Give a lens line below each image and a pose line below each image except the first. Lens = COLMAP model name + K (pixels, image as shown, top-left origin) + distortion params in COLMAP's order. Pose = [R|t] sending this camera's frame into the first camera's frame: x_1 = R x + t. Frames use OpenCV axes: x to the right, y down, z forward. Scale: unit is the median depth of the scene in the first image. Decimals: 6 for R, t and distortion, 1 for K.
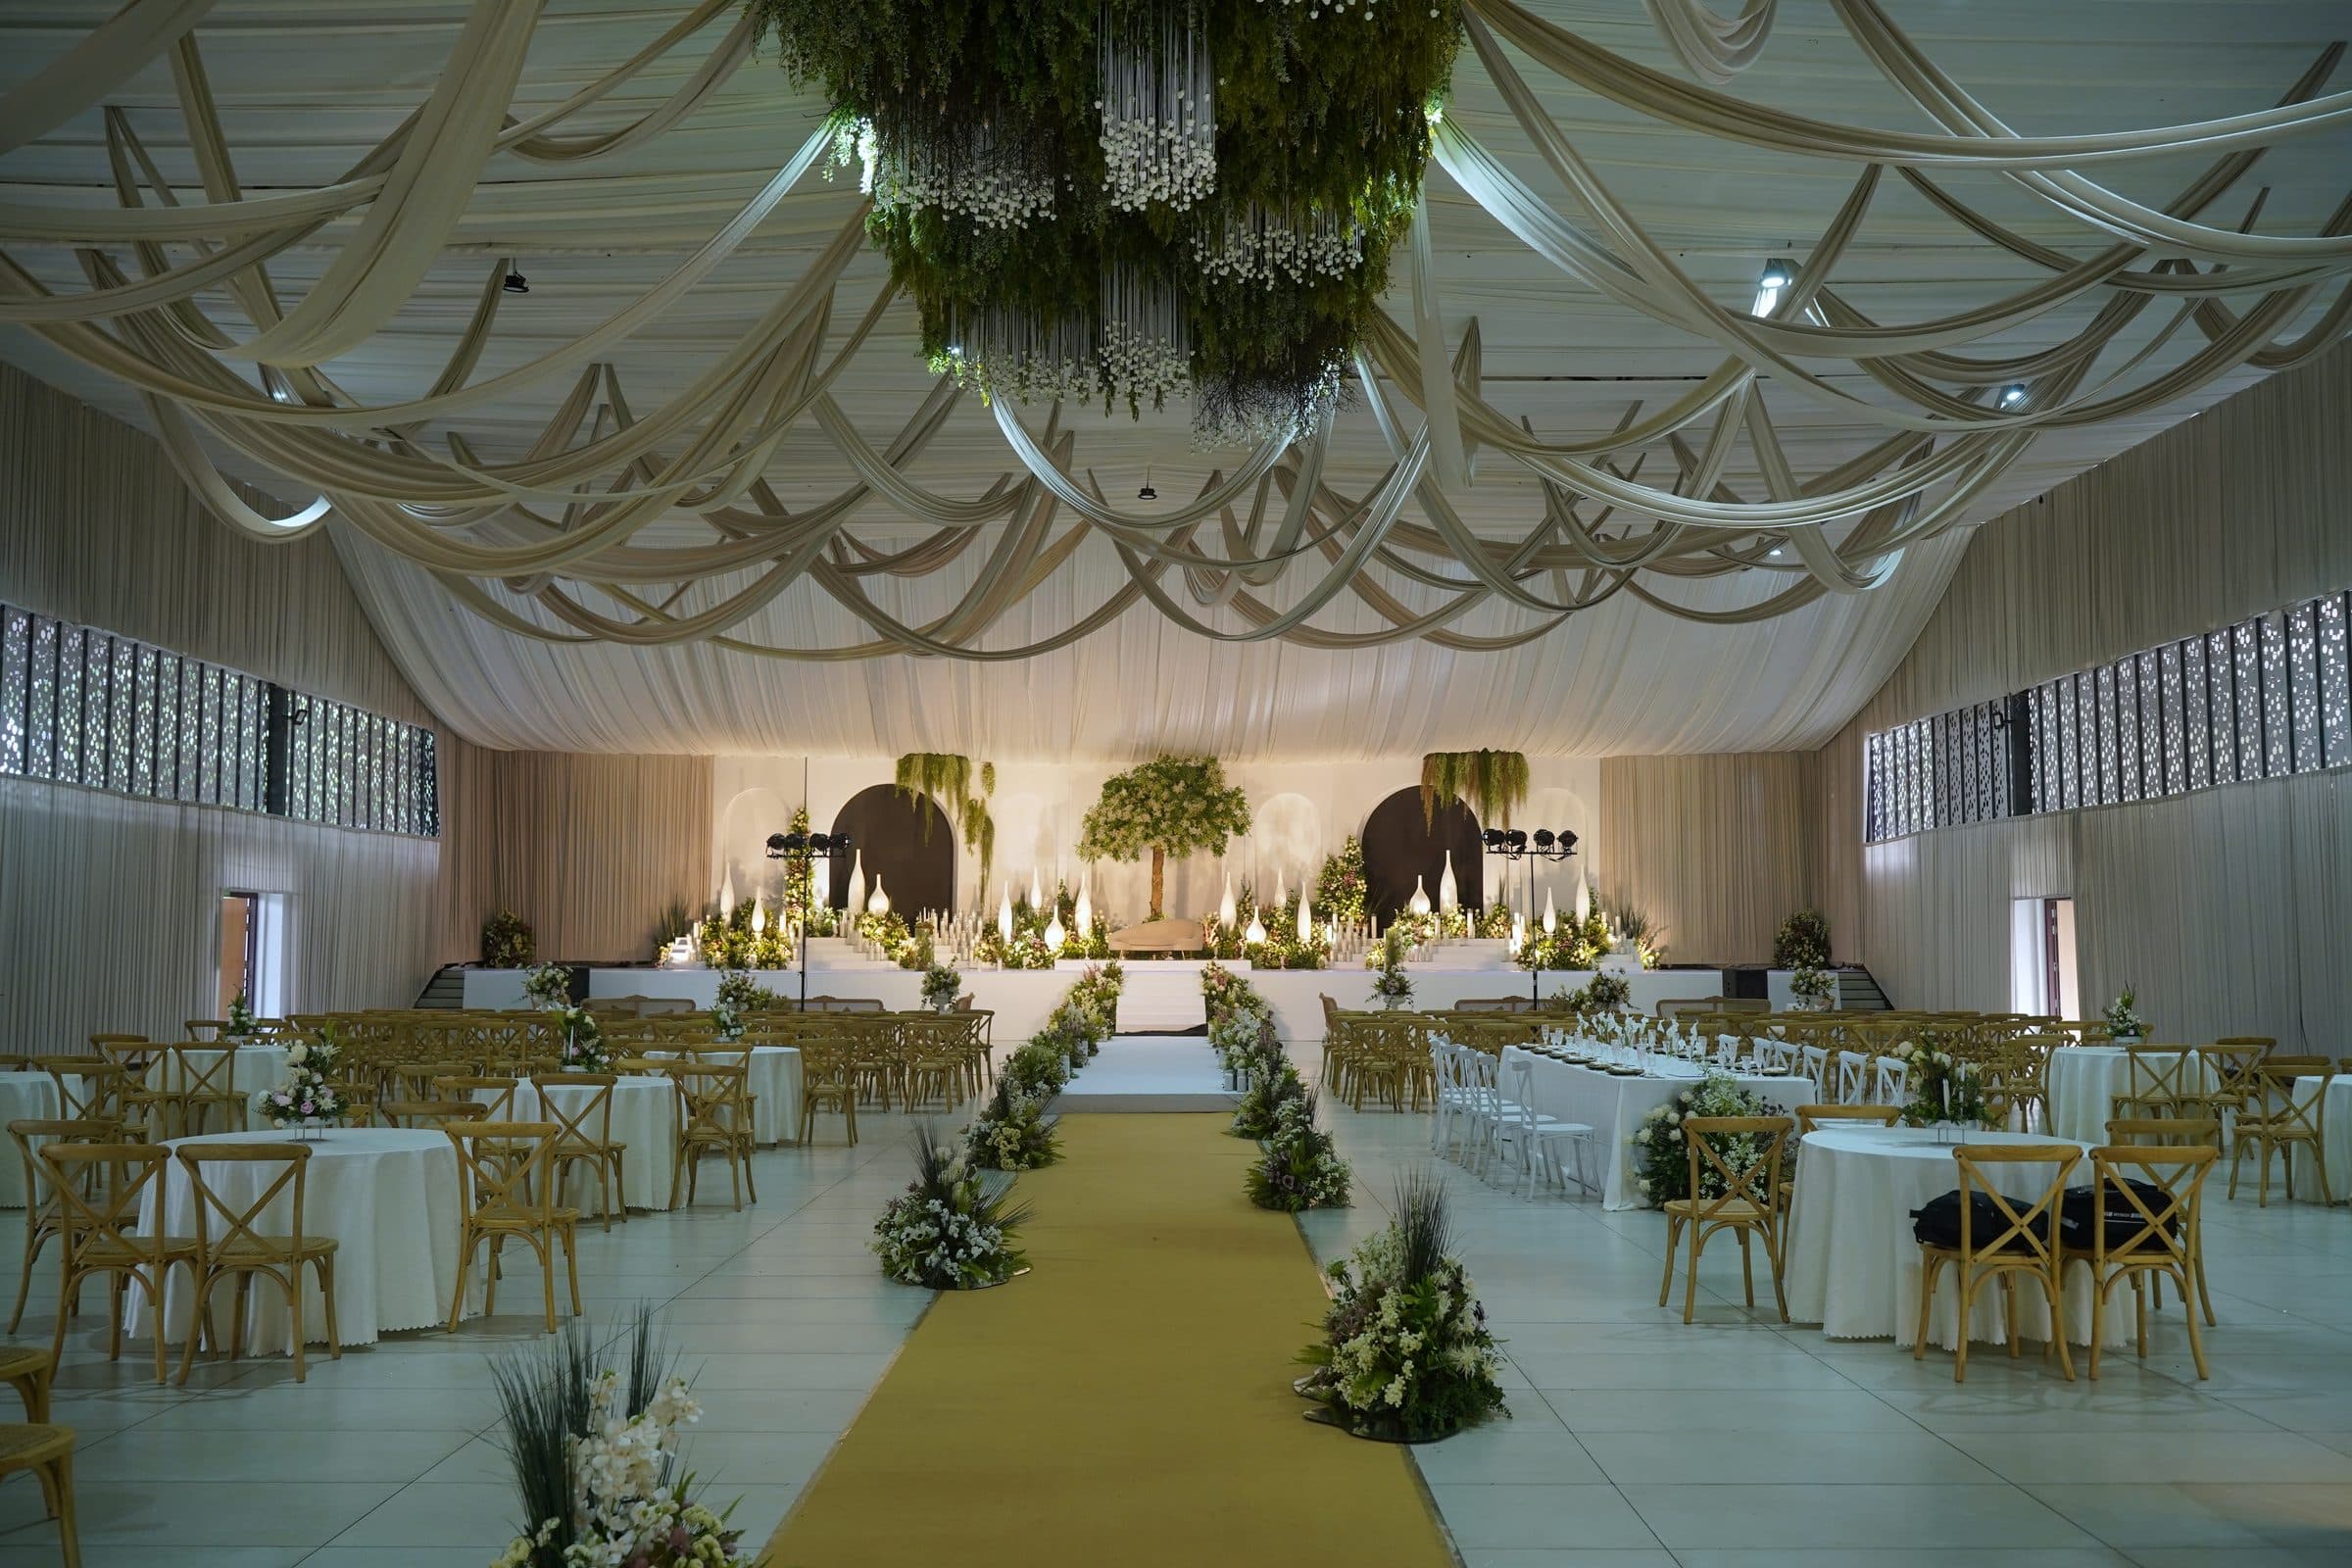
lens RADIAL K [[1872.1, 0, 1176.0], [0, 1872.1, 784.0], [0, 0, 1]] dist [-0.002448, -0.001039]
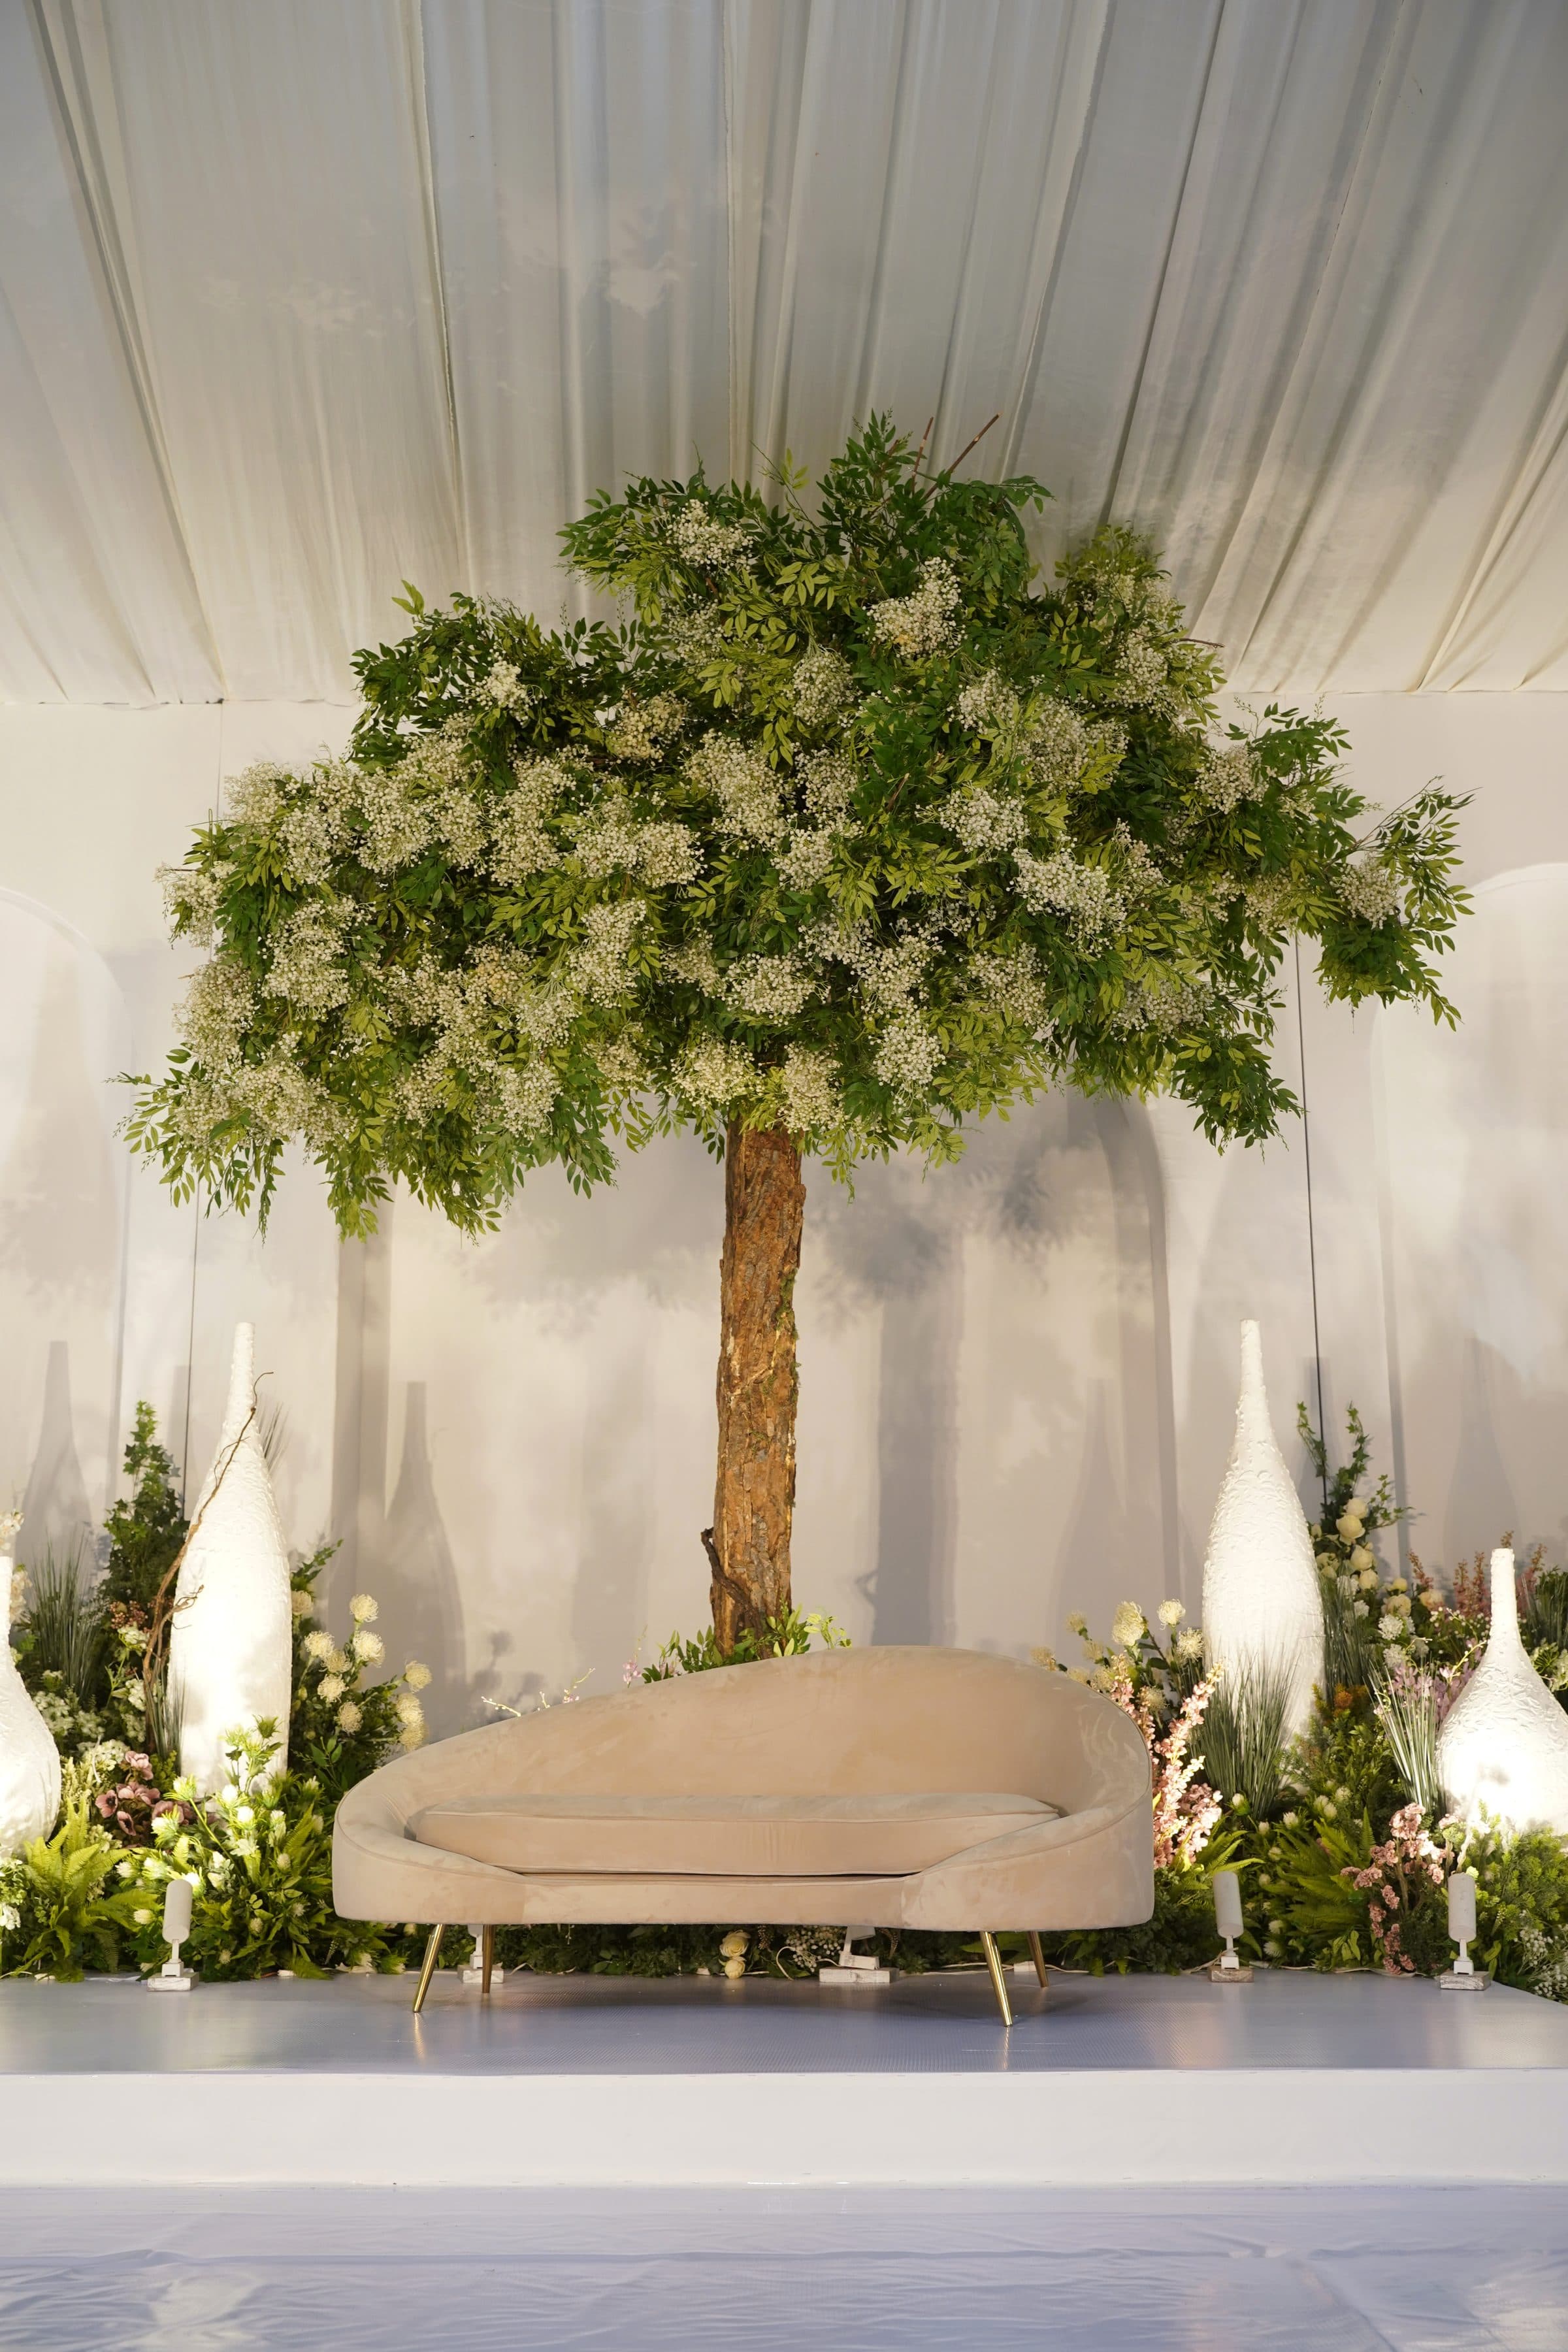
lens RADIAL K [[2663.2, 0, 784.0], [0, 2663.2, 1176.0], [0, 0, 1]] dist [0.001579, 0.000912]
pose [[0.999982, -0.003553, -0.004924, -0.006876], [0.002929, 0.992610, -0.121316, 0.061182], [0.005319, 0.121300, 0.992602, 0.805679]]
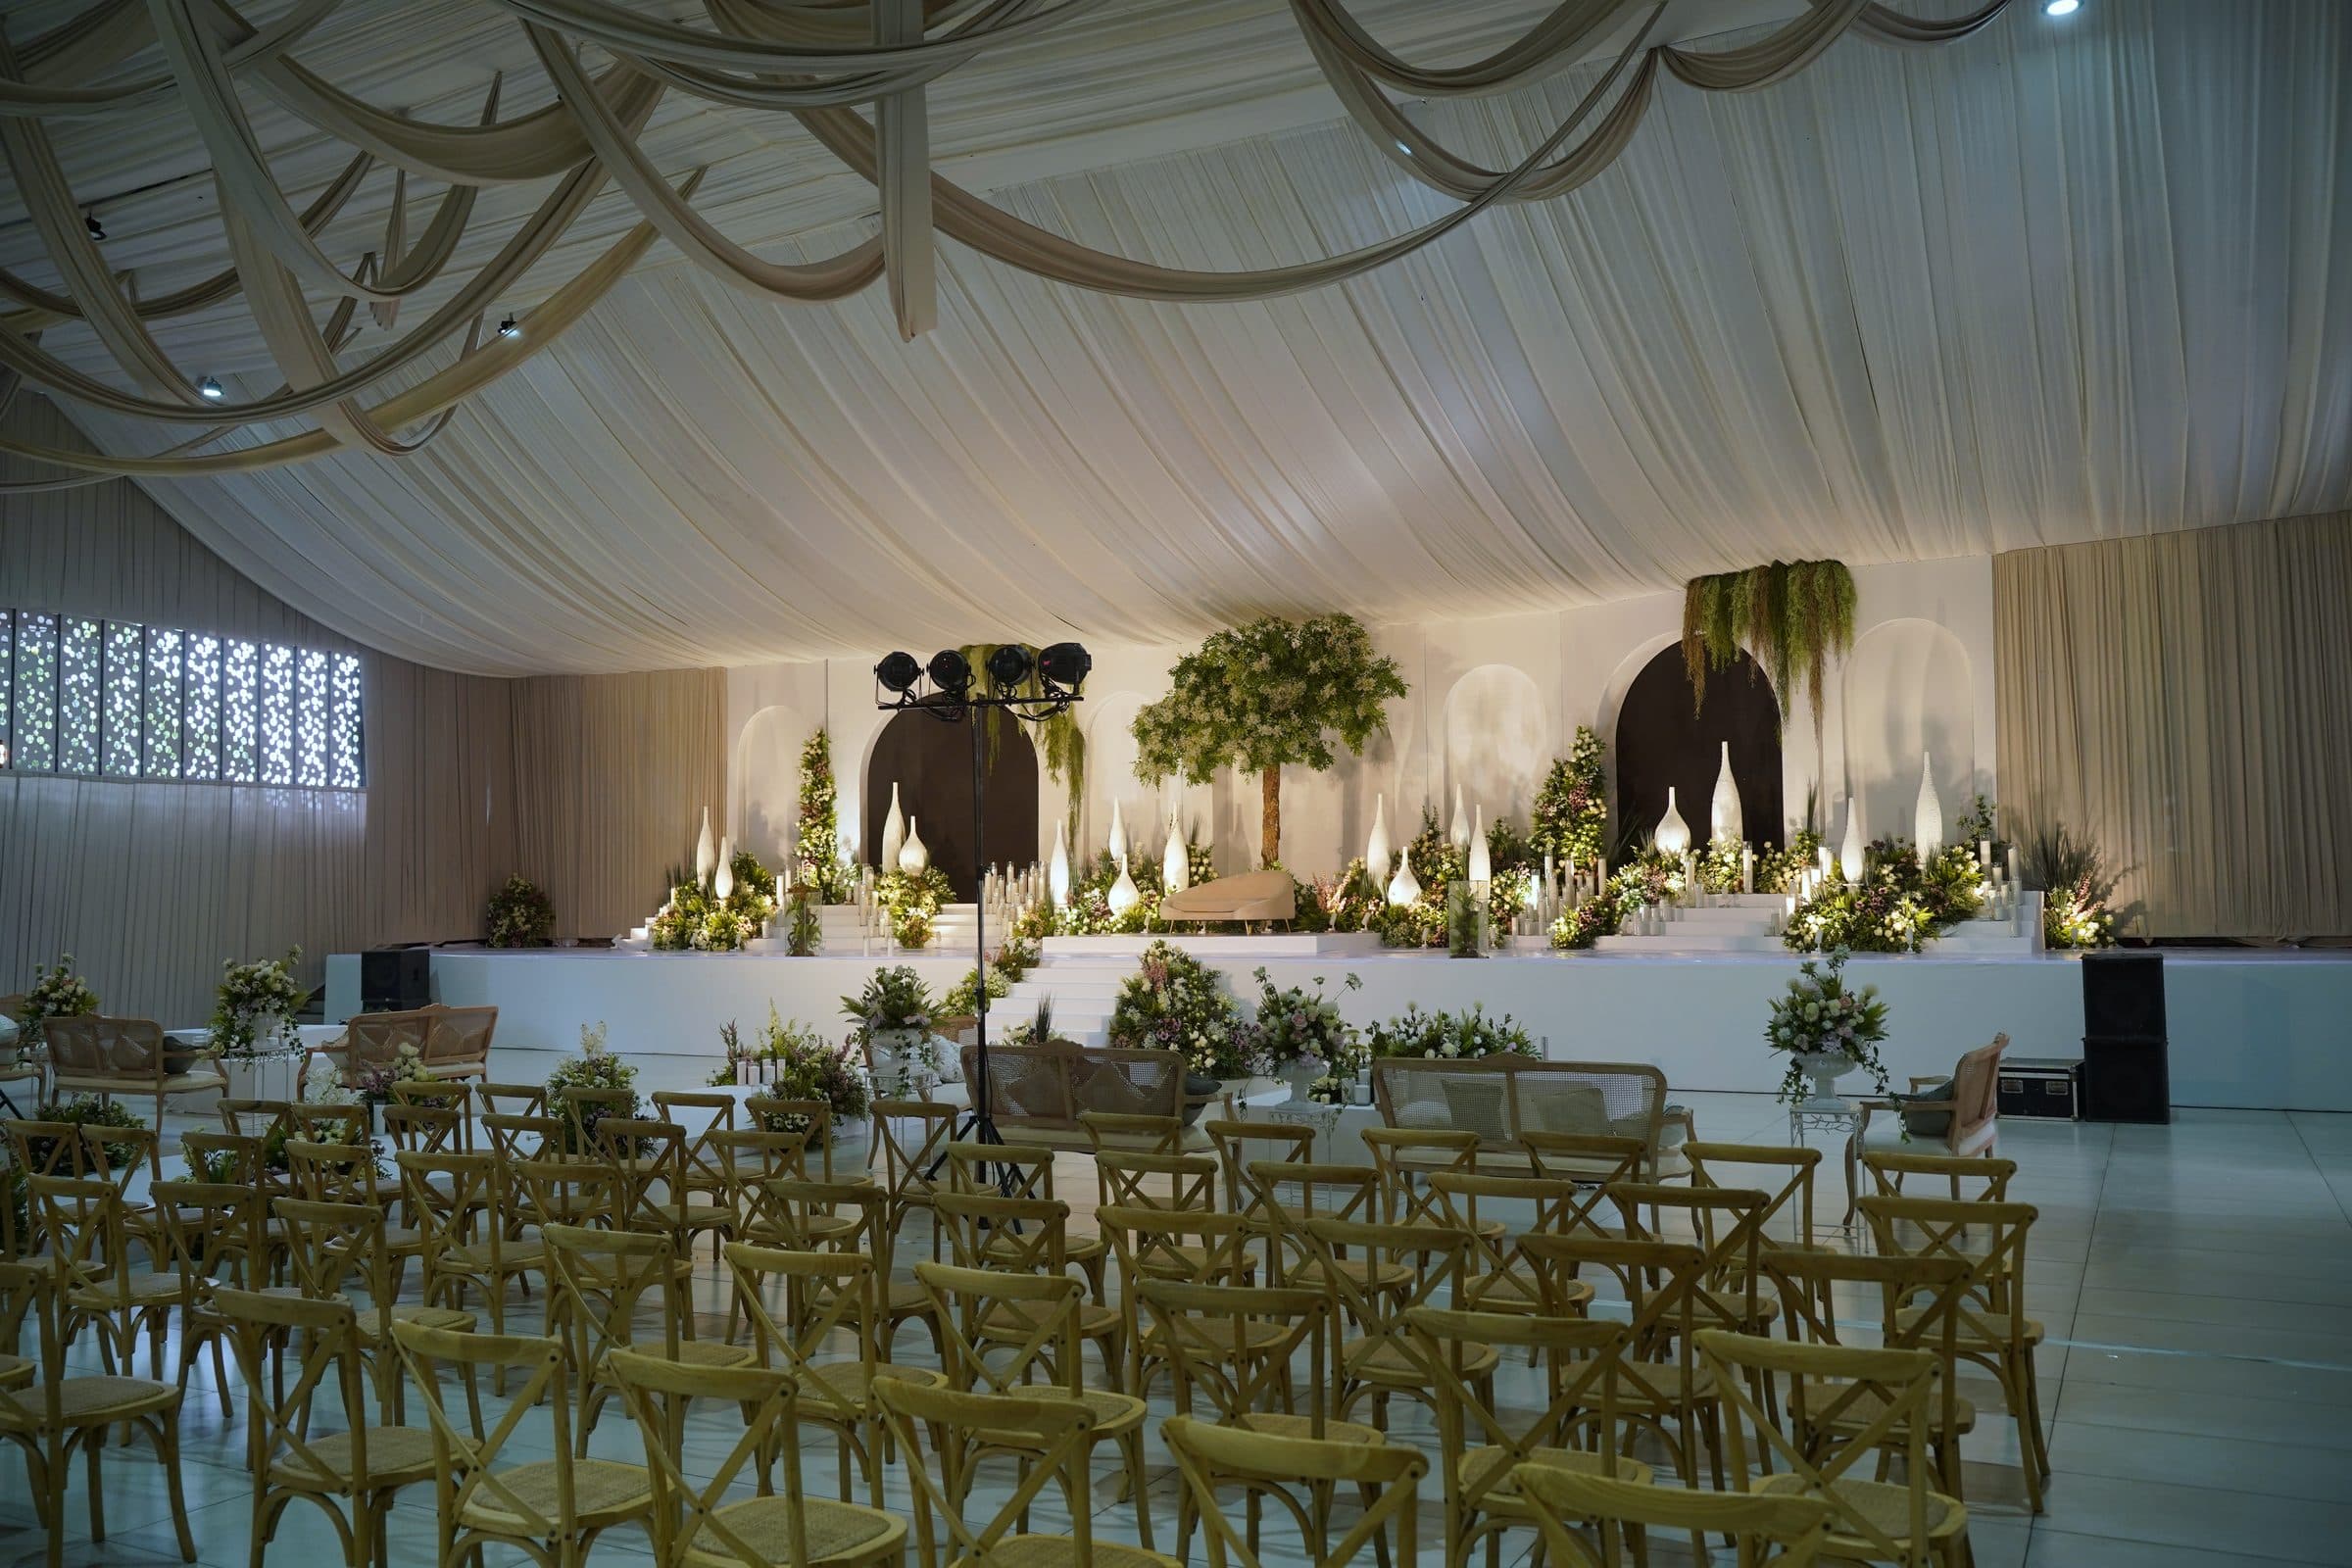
lens RADIAL K [[1872.1, 0, 1176.0], [0, 1872.1, 784.0], [0, 0, 1]] dist [-0.002448, -0.001039]
pose [[0.897415, -0.040386, -0.439335, 0.247153], [0.050626, 0.998650, 0.011611, 0.033229], [0.438273, -0.032662, 0.898248, 0.406953]]
